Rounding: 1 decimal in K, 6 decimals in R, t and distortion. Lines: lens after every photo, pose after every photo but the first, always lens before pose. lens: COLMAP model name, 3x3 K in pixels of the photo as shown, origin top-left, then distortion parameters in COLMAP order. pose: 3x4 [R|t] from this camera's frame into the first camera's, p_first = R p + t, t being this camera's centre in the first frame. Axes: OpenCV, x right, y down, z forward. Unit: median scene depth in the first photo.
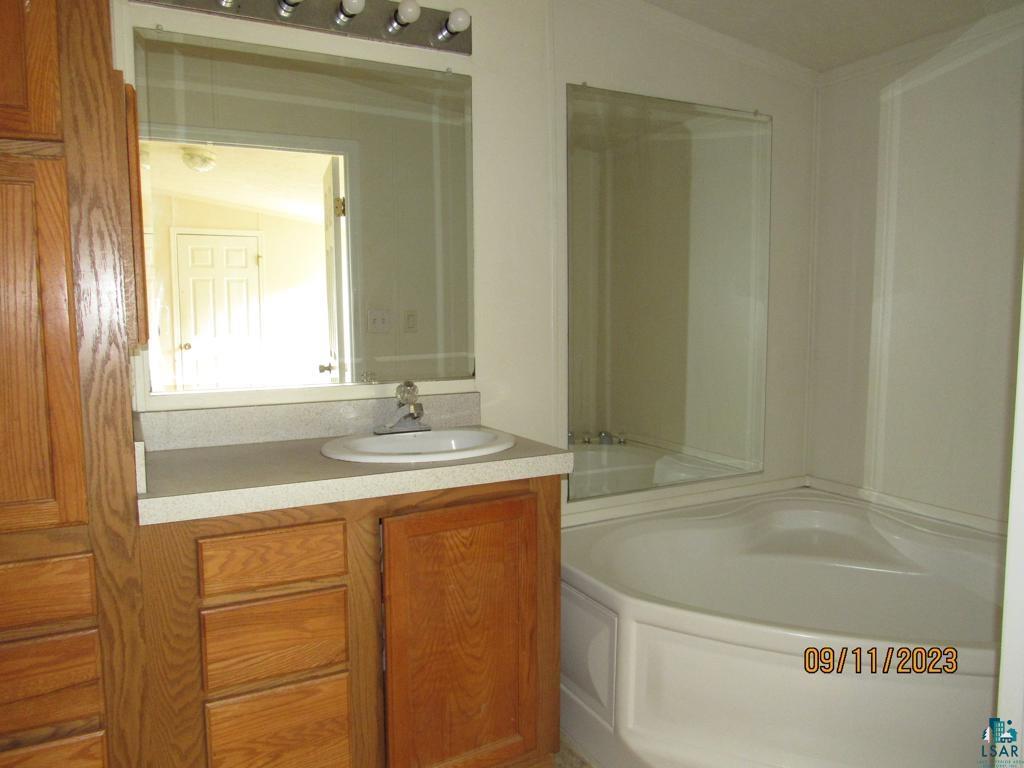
lens RADIAL K [[729.4, 0, 512.0], [0, 729.4, 384.0], [0, 0, 1]] dist [-0.036802, 0.005943]
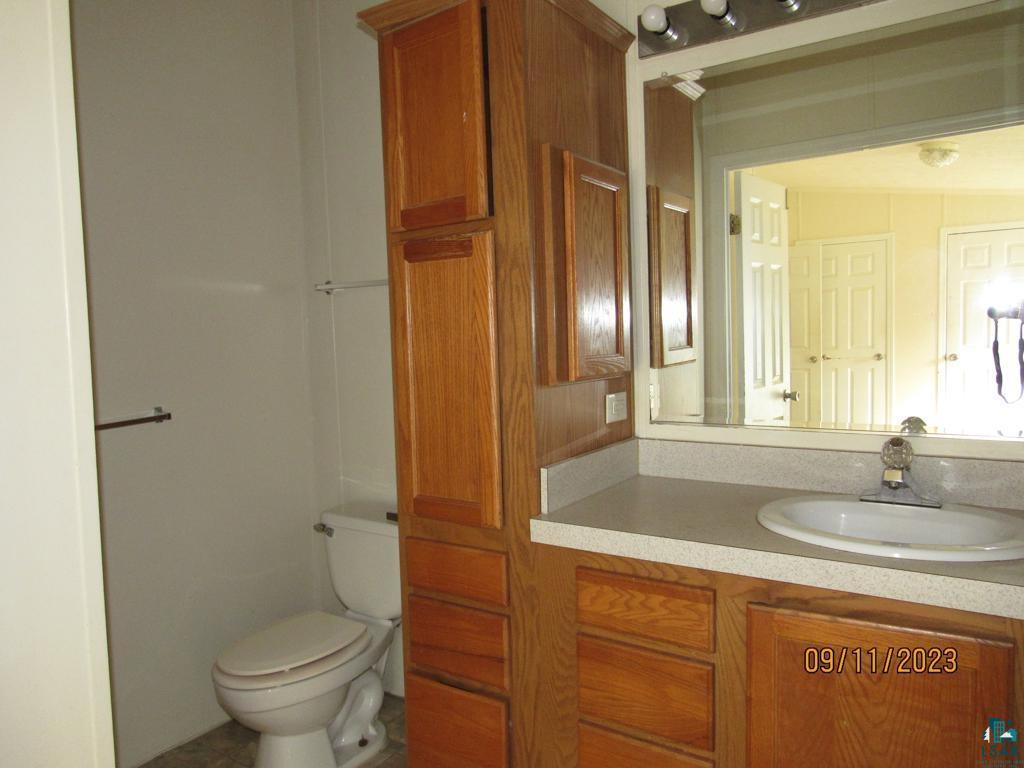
lens RADIAL K [[735.3, 0, 512.0], [0, 735.3, 384.0], [0, 0, 1]] dist [-0.011841, 0.007975]
pose [[0.485684, 0.058281, -0.872189, 0.438763], [-0.059806, 0.997652, 0.033362, -0.083783], [0.872086, 0.035959, 0.488029, 0.366637]]
